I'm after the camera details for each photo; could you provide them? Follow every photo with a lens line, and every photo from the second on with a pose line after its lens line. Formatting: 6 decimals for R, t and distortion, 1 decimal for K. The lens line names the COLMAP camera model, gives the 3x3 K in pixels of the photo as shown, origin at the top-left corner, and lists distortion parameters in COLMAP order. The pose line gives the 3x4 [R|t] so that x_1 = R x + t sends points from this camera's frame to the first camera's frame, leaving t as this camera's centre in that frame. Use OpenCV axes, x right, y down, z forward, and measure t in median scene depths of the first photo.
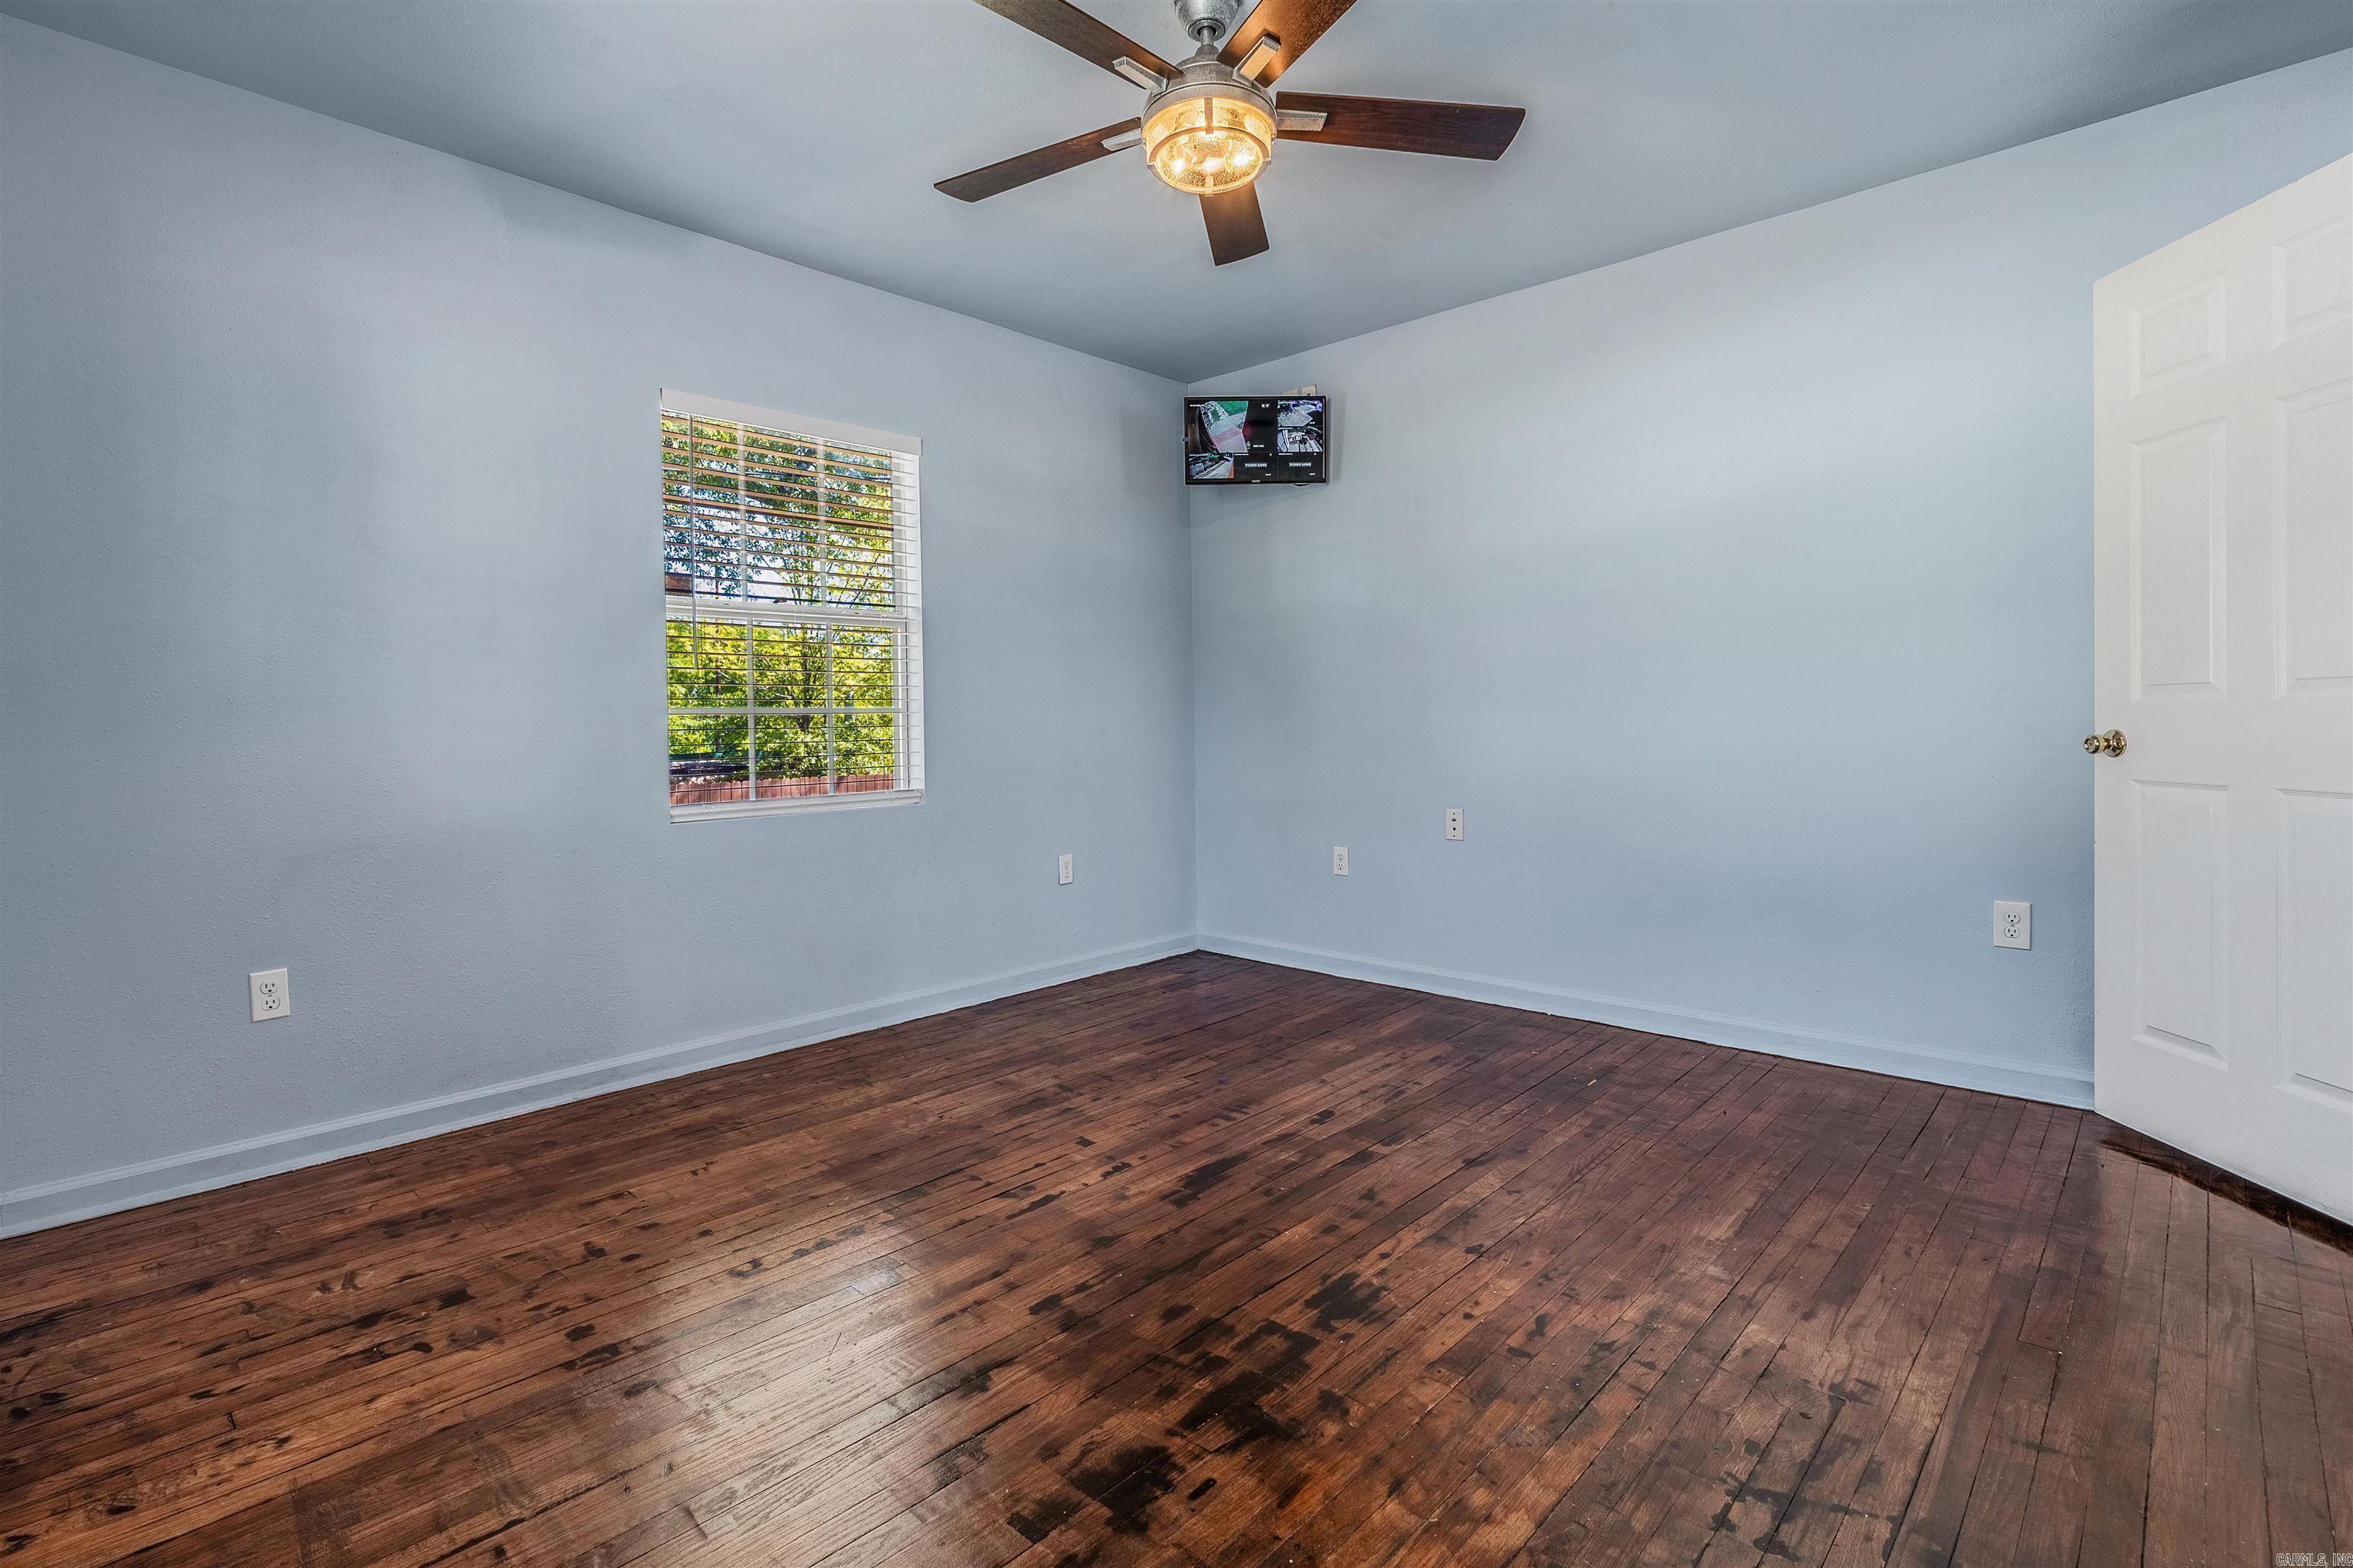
lens RADIAL K [[1074.9, 0, 1183.5], [0, 1074.9, 714.3], [0, 0, 1]] dist [-0.006931, -0.000486]
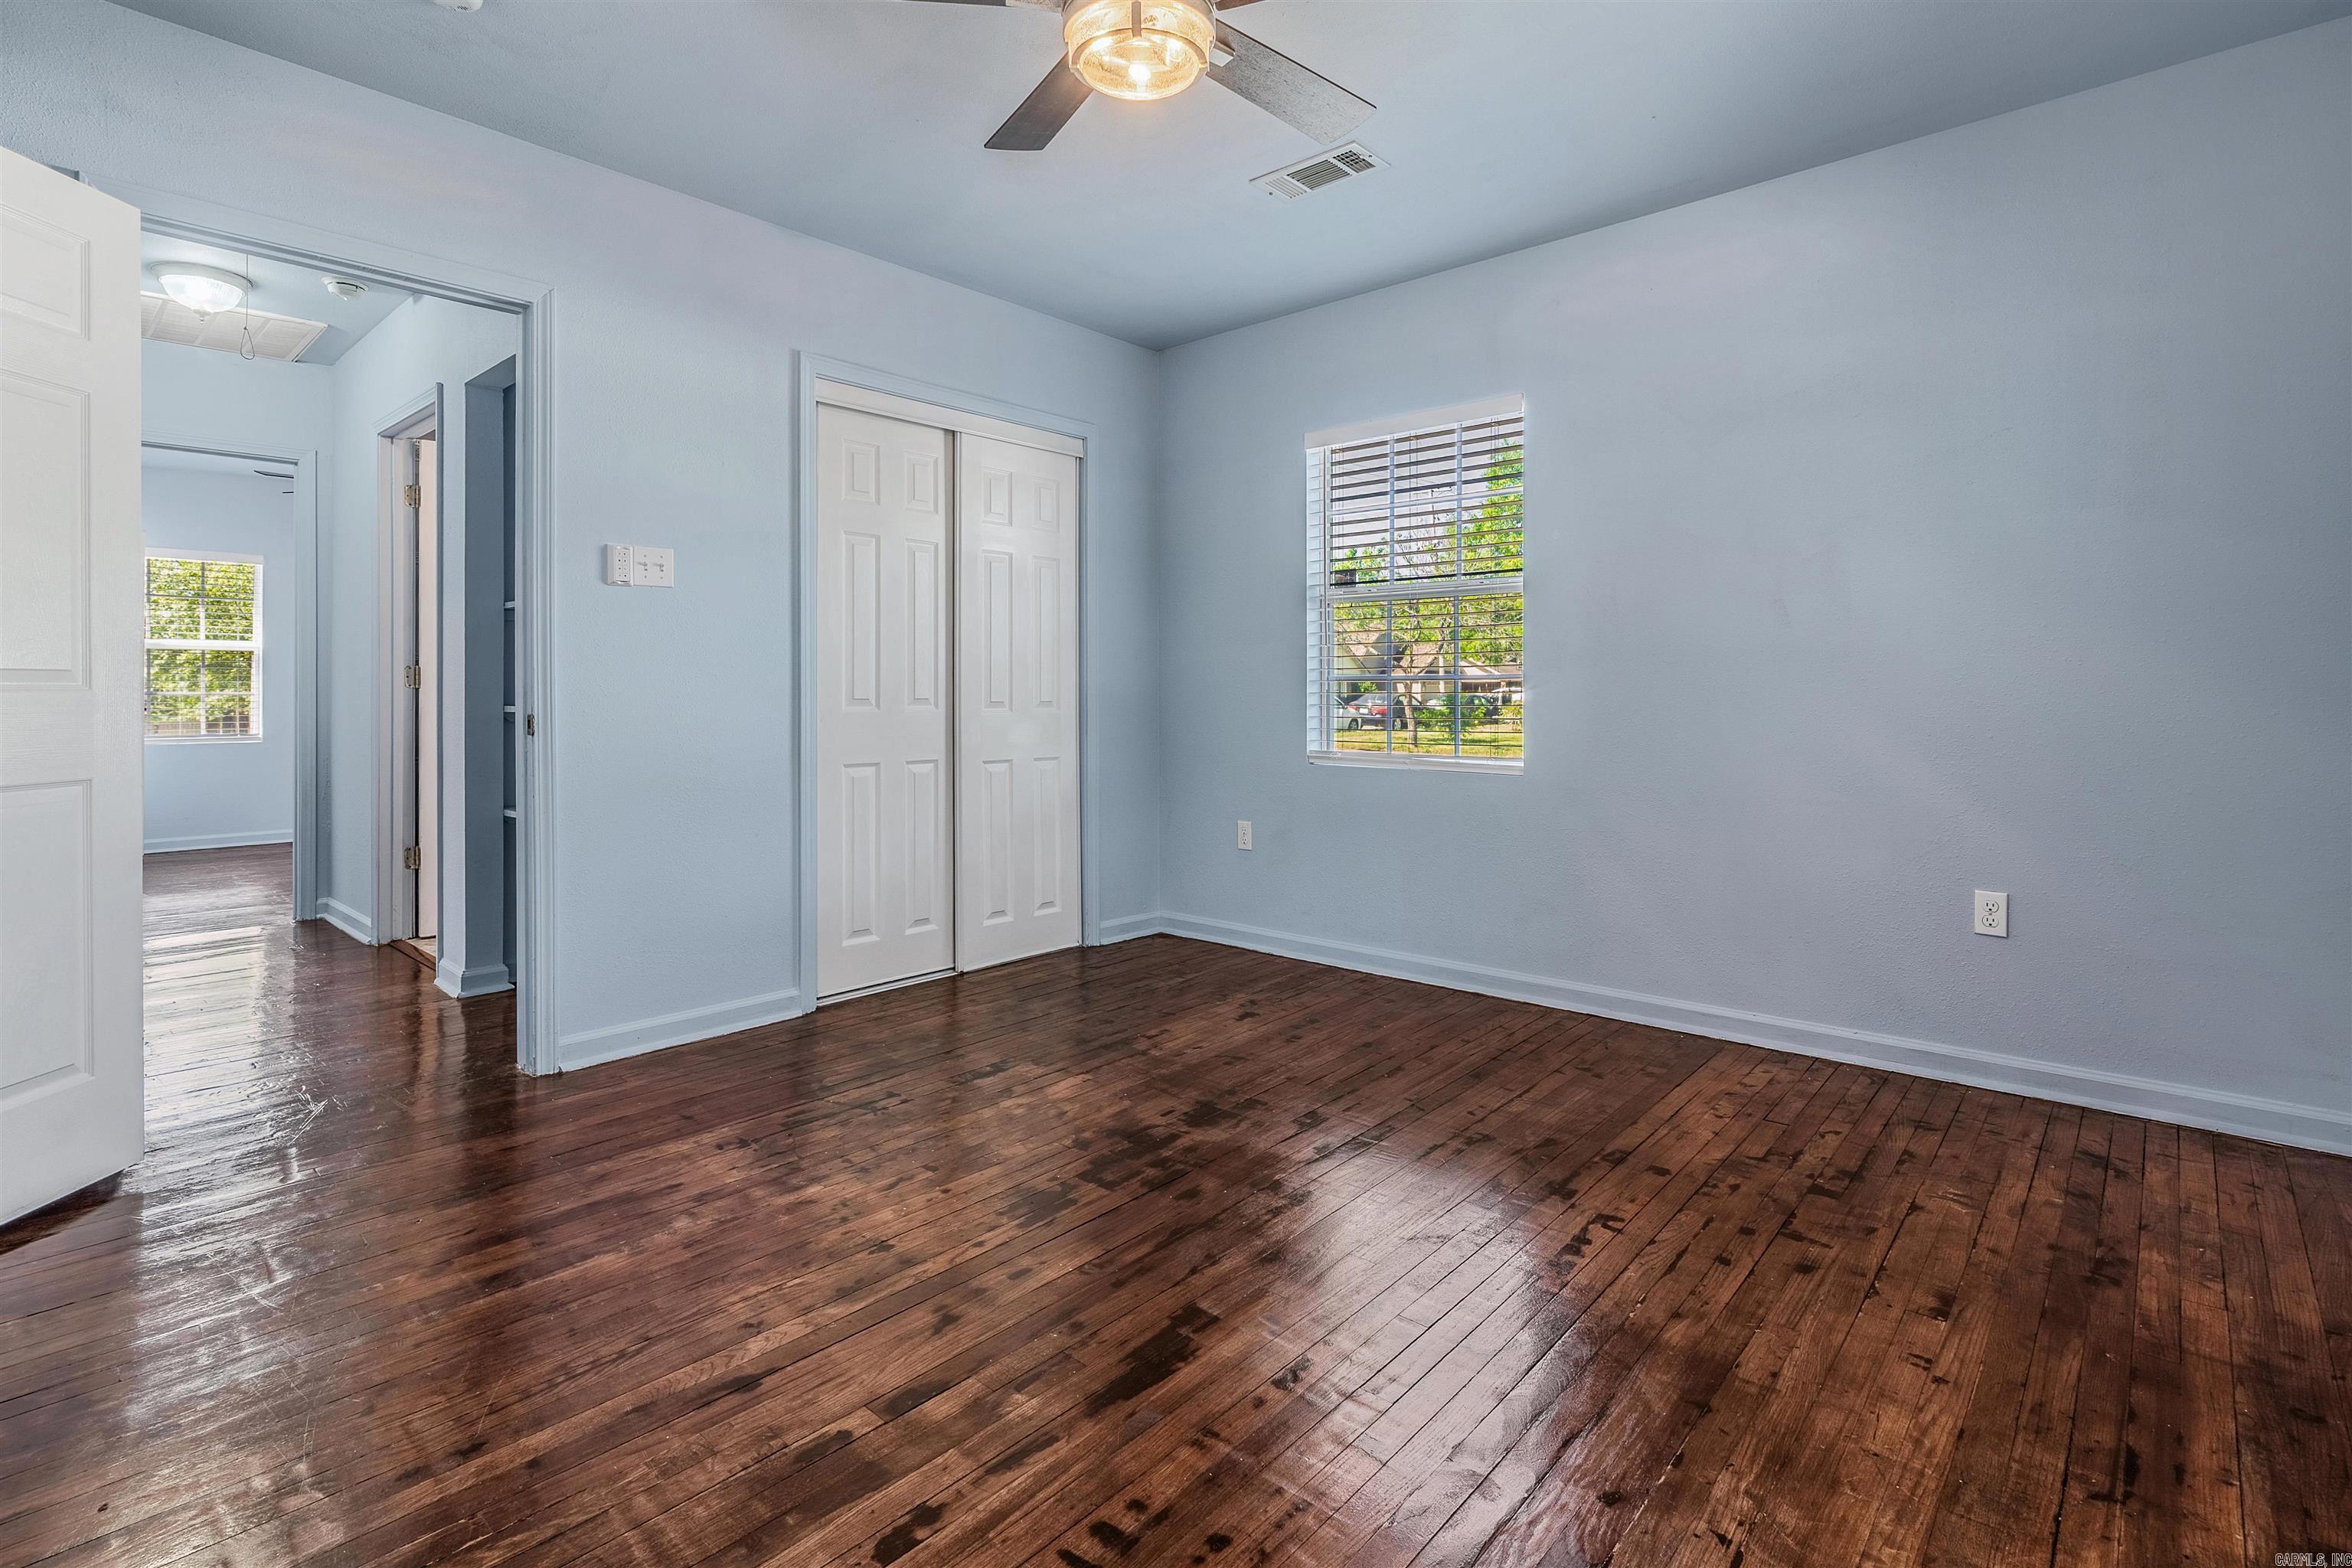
lens RADIAL K [[1074.4, 0, 1183.0], [0, 1074.4, 714.3], [0, 0, 1]] dist [-0.006931, -0.000486]
pose [[-0.999542, 0.017603, -0.024600, 0.017055], [0.017198, 0.999714, 0.016592, 0.008421], [0.024885, 0.016162, -0.999560, 2.003119]]
